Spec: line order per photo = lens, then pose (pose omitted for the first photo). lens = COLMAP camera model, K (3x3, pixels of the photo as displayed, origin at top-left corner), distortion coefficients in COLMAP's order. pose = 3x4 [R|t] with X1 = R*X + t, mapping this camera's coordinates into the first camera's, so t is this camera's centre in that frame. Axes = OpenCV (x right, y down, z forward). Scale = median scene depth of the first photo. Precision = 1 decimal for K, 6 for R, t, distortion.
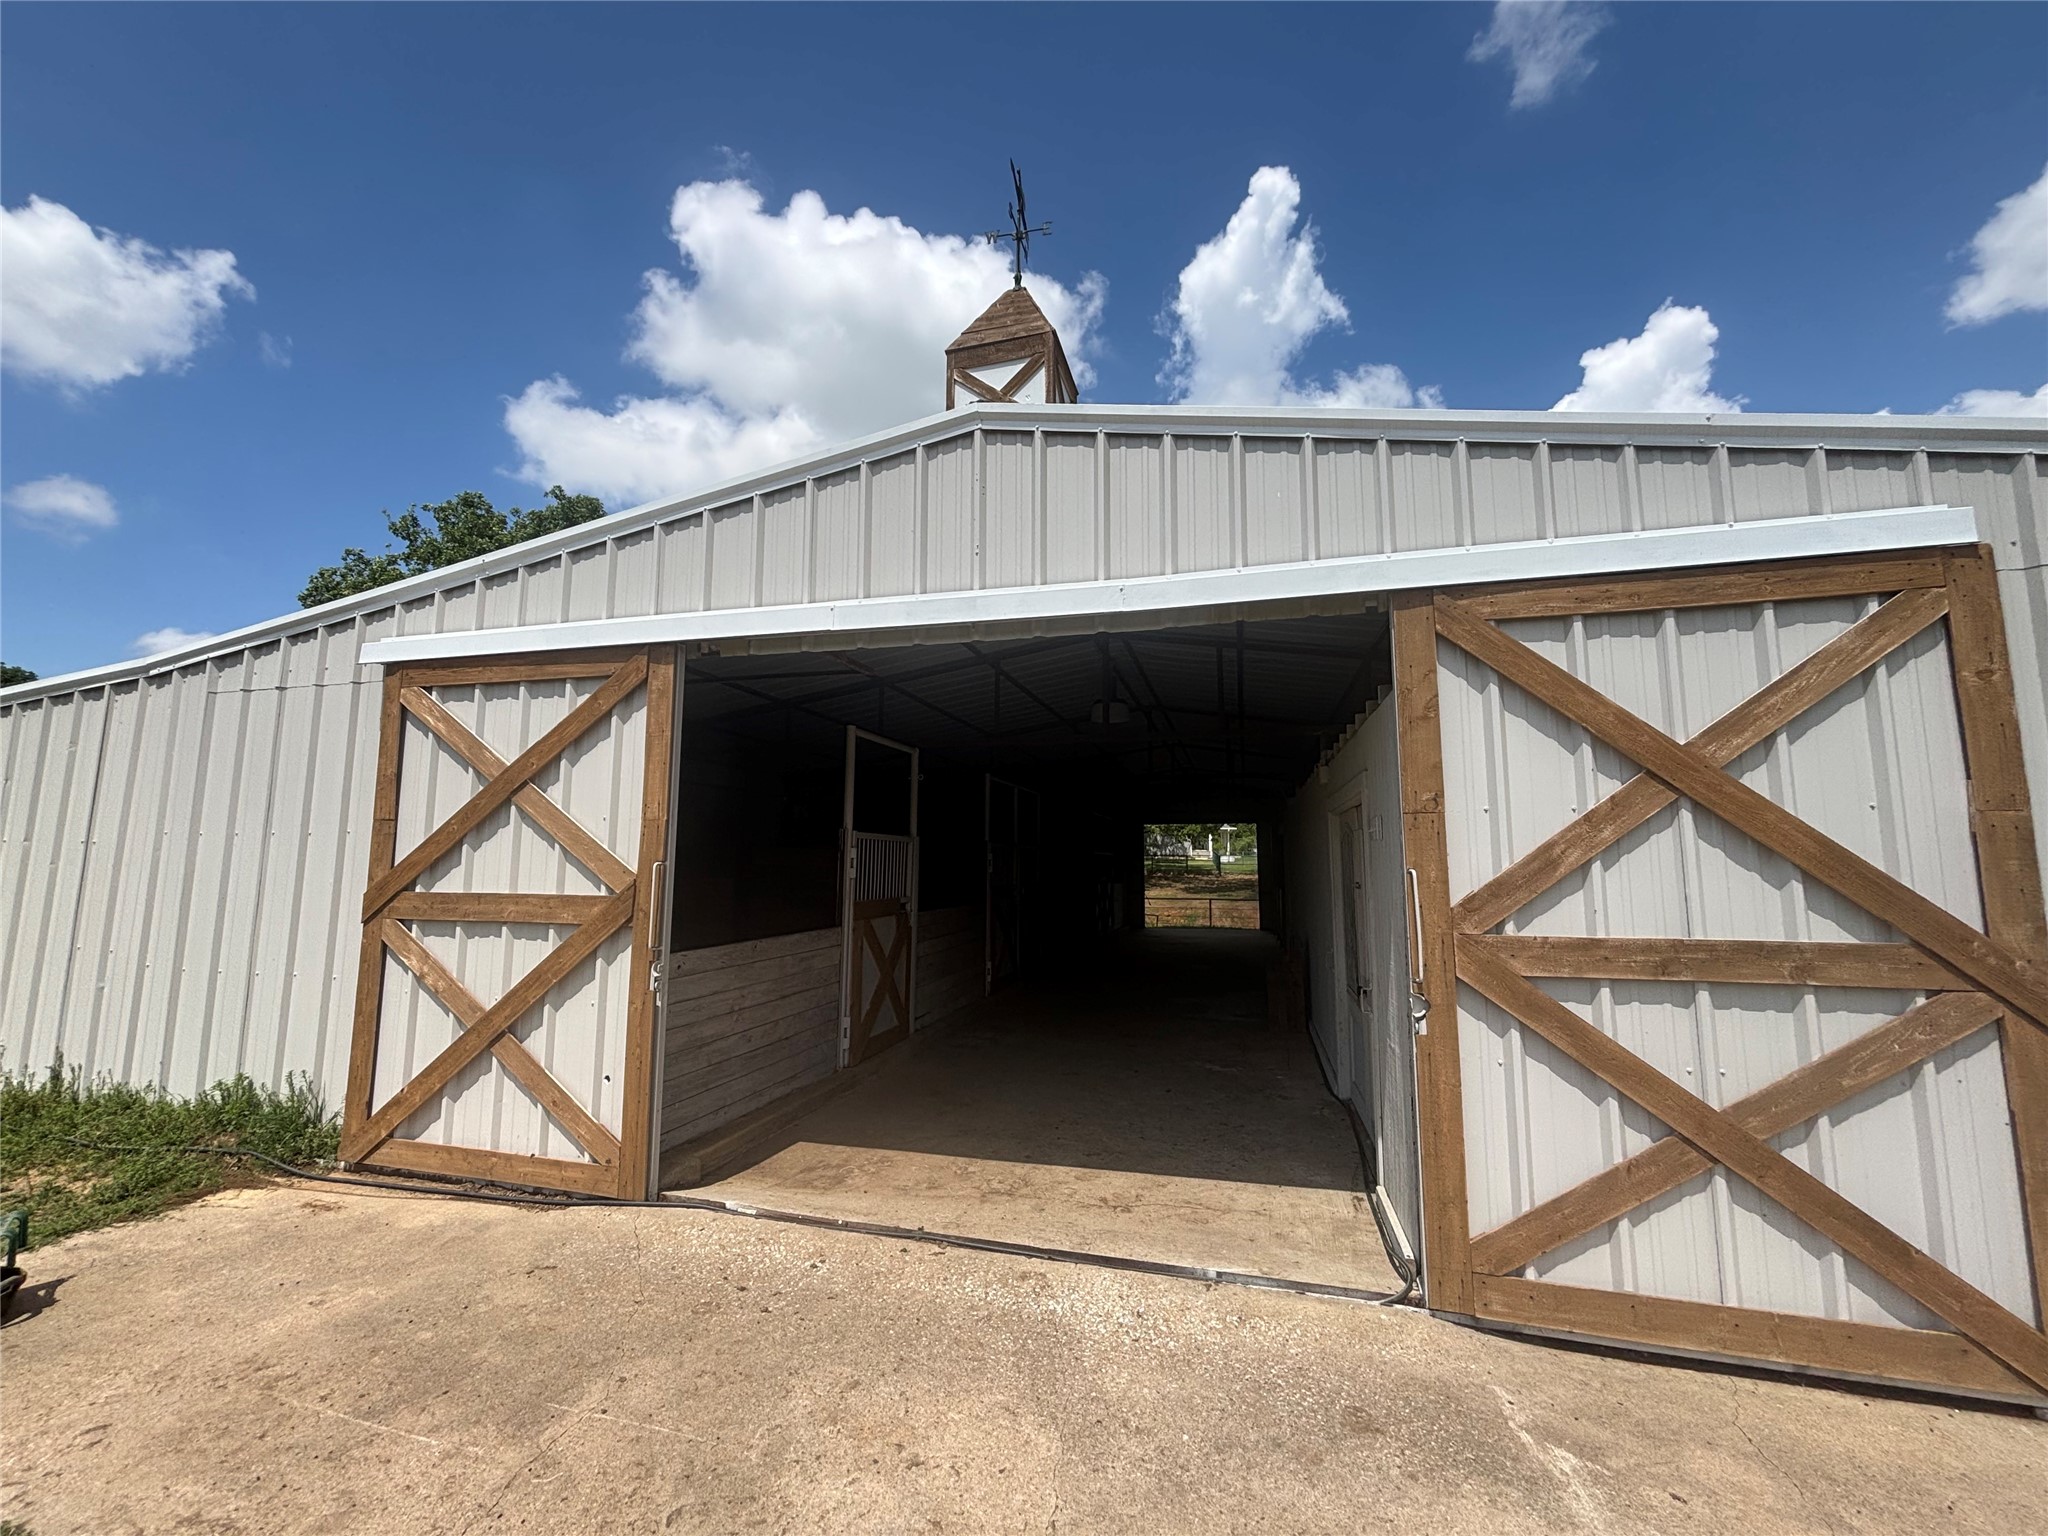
lens RADIAL K [[812.2, 0, 1024.0], [0, 812.2, 768.0], [0, 0, 1]] dist [-0.036632, 0.000171]
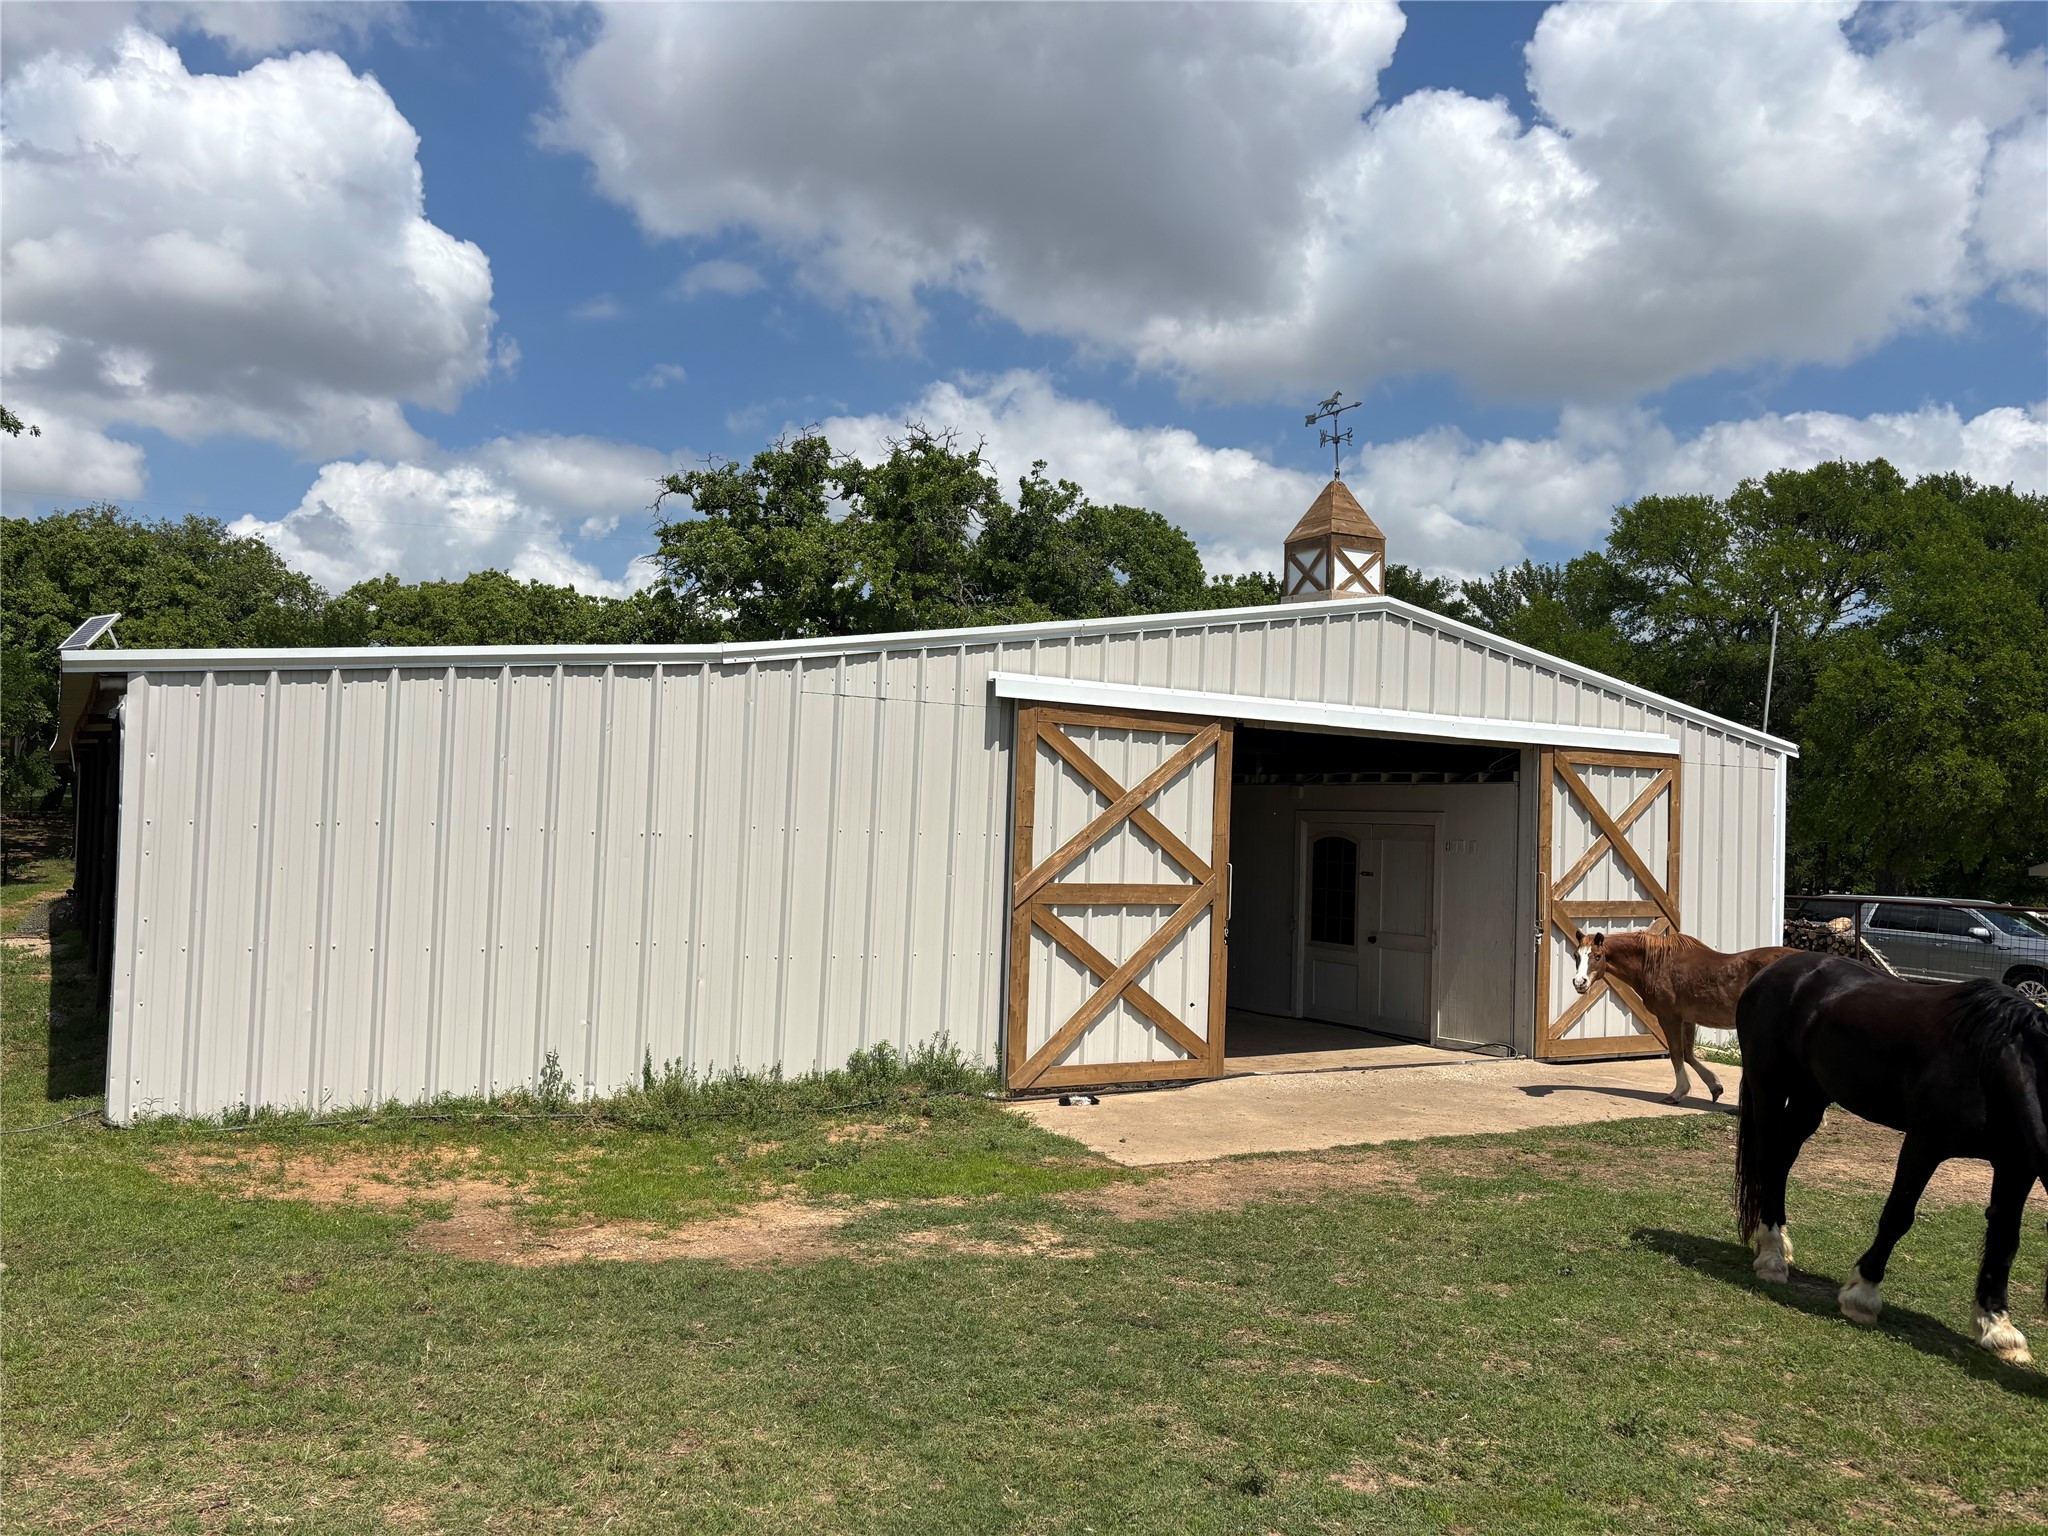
lens RADIAL K [[1565.5, 0, 1024.0], [0, 1565.5, 768.0], [0, 0, 1]] dist [0.000027, 0.000151]
pose [[0.700800, 0.047687, 0.711762, -2.758185], [-0.113774, 0.992463, 0.045527, -0.150042], [-0.704226, -0.112886, 0.700944, -0.781494]]
